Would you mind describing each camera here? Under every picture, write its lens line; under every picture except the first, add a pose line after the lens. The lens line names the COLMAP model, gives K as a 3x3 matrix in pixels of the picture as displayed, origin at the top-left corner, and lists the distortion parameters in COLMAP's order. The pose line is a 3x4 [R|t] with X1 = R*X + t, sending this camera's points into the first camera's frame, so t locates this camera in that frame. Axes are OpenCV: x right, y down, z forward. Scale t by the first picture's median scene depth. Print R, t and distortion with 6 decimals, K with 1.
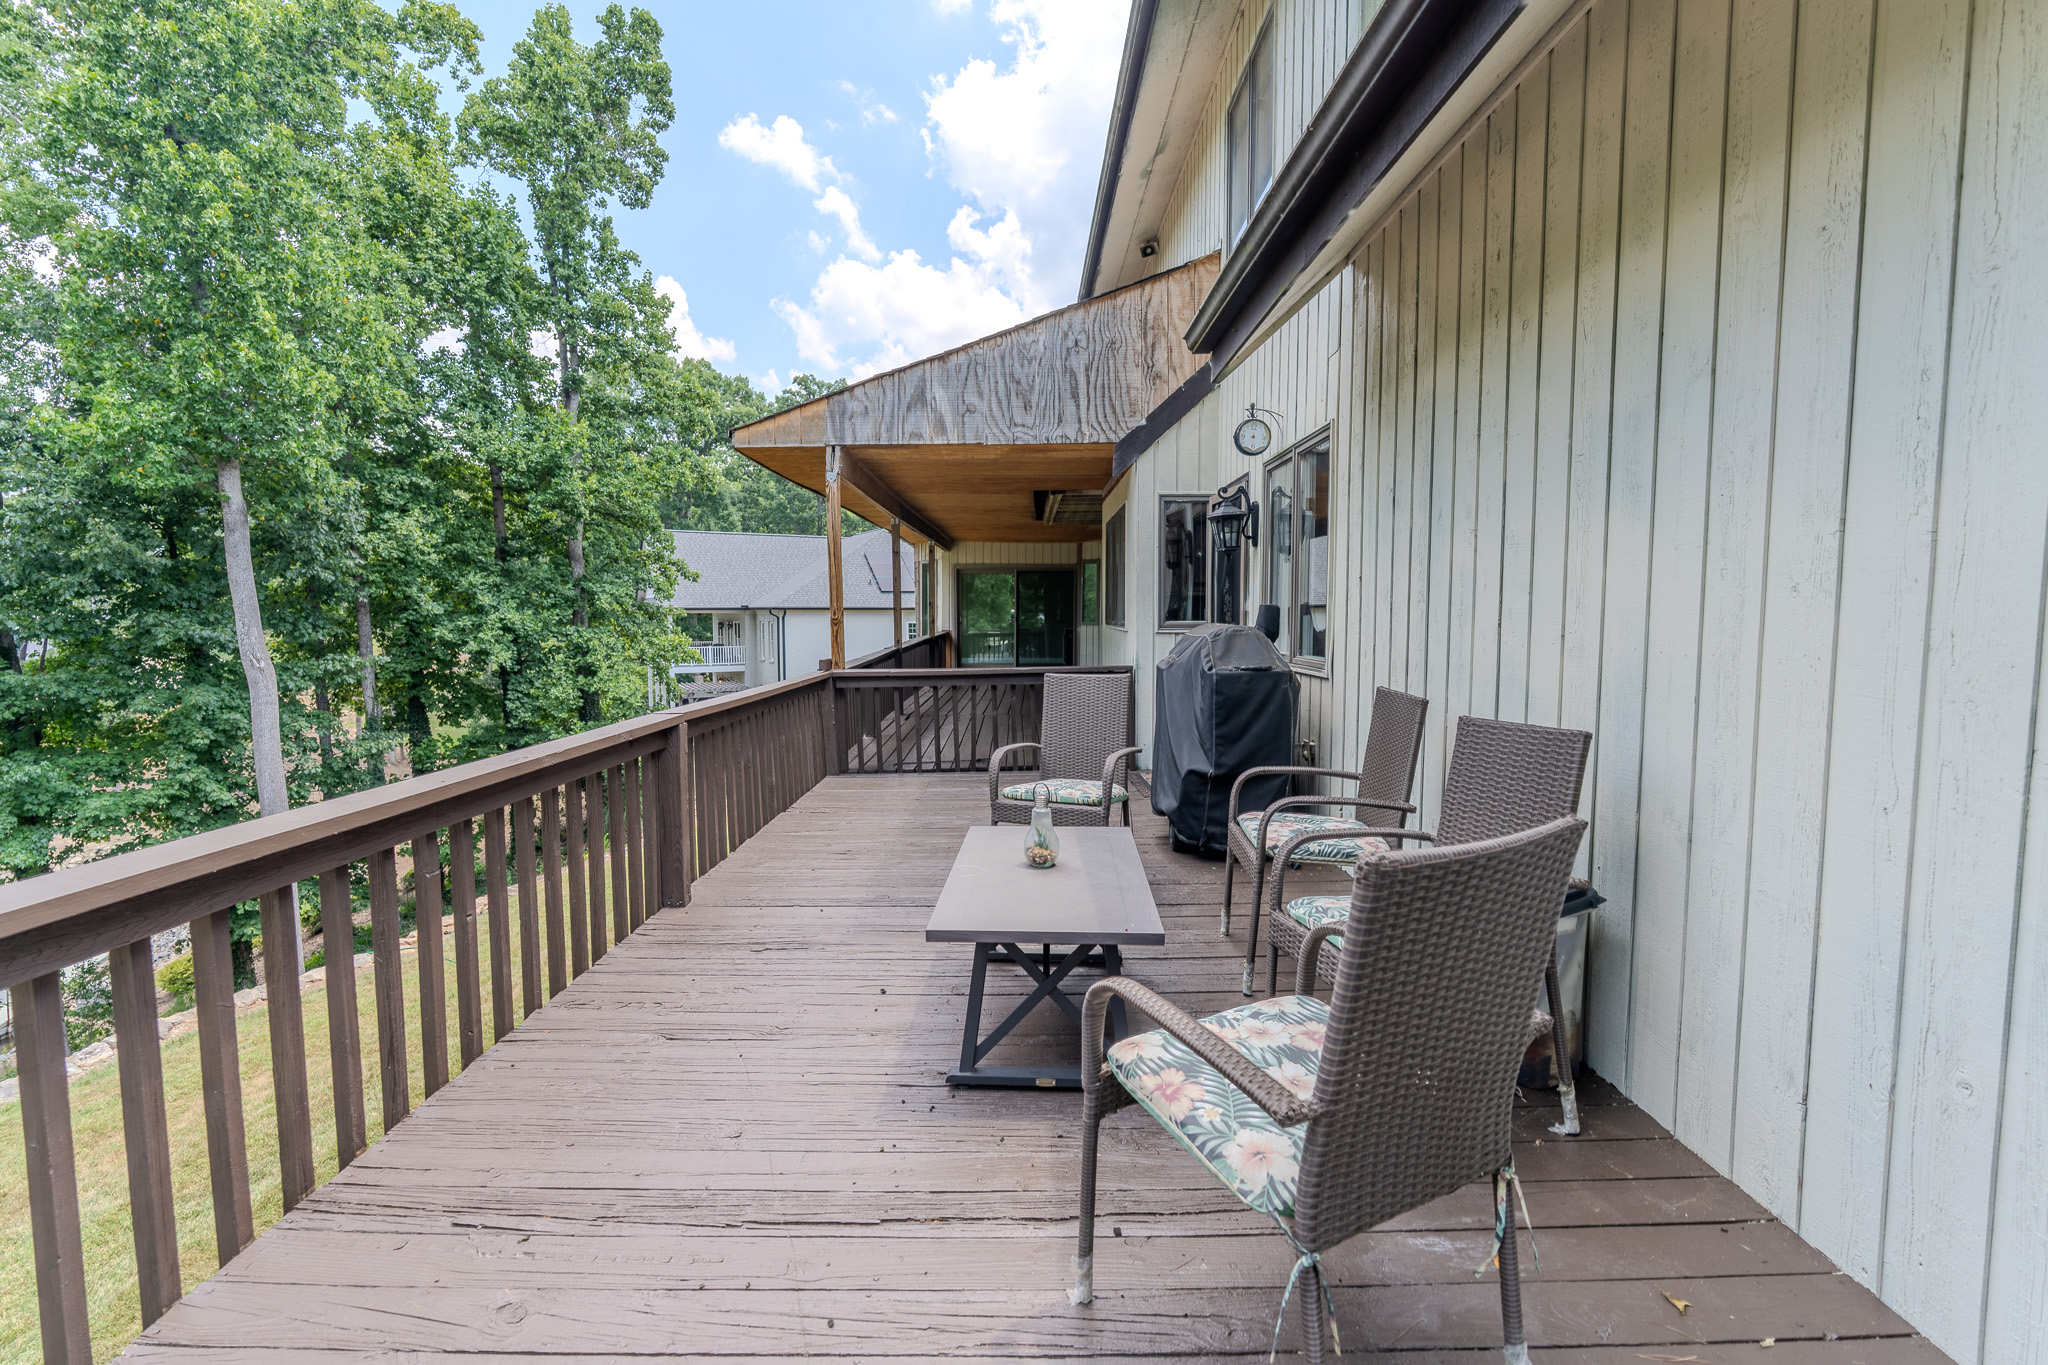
lens RADIAL K [[899.5, 0, 1024.0], [0, 899.5, 682.5], [0, 0, 1]] dist [-0.000796, -0.000573]
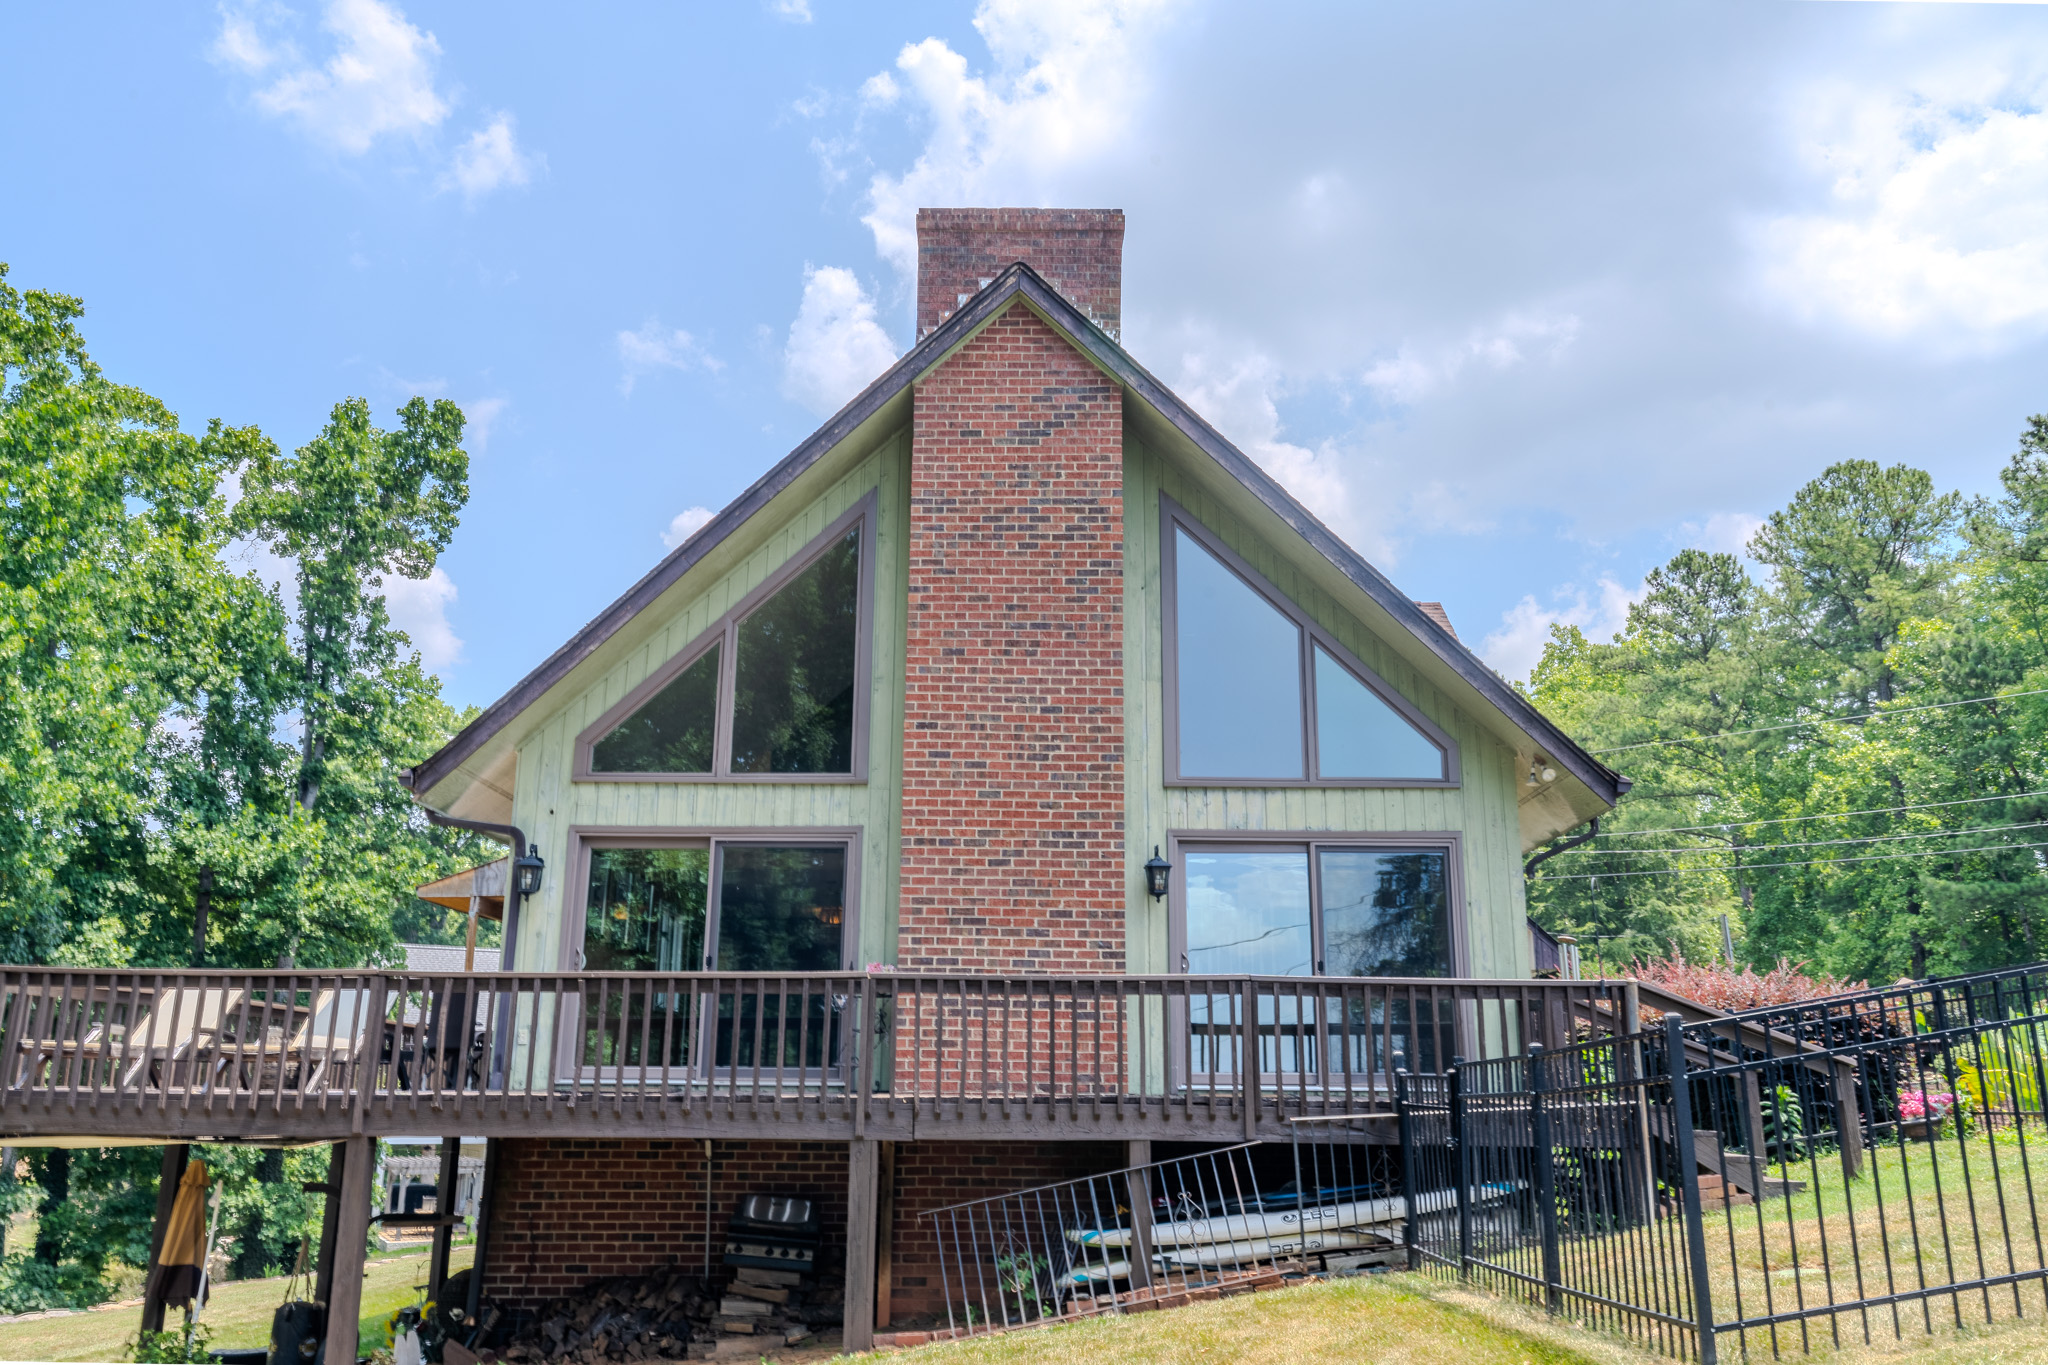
lens RADIAL K [[1584.7, 0, 1023.3], [0, 1584.7, 682.3], [0, 0, 1]] dist [-0.002909, 0.002208]
pose [[0.999899, 0.002391, -0.014001, 0.207922], [-0.006850, 0.944722, -0.327802, 0.080118], [0.012444, 0.327864, 0.944643, -0.473965]]
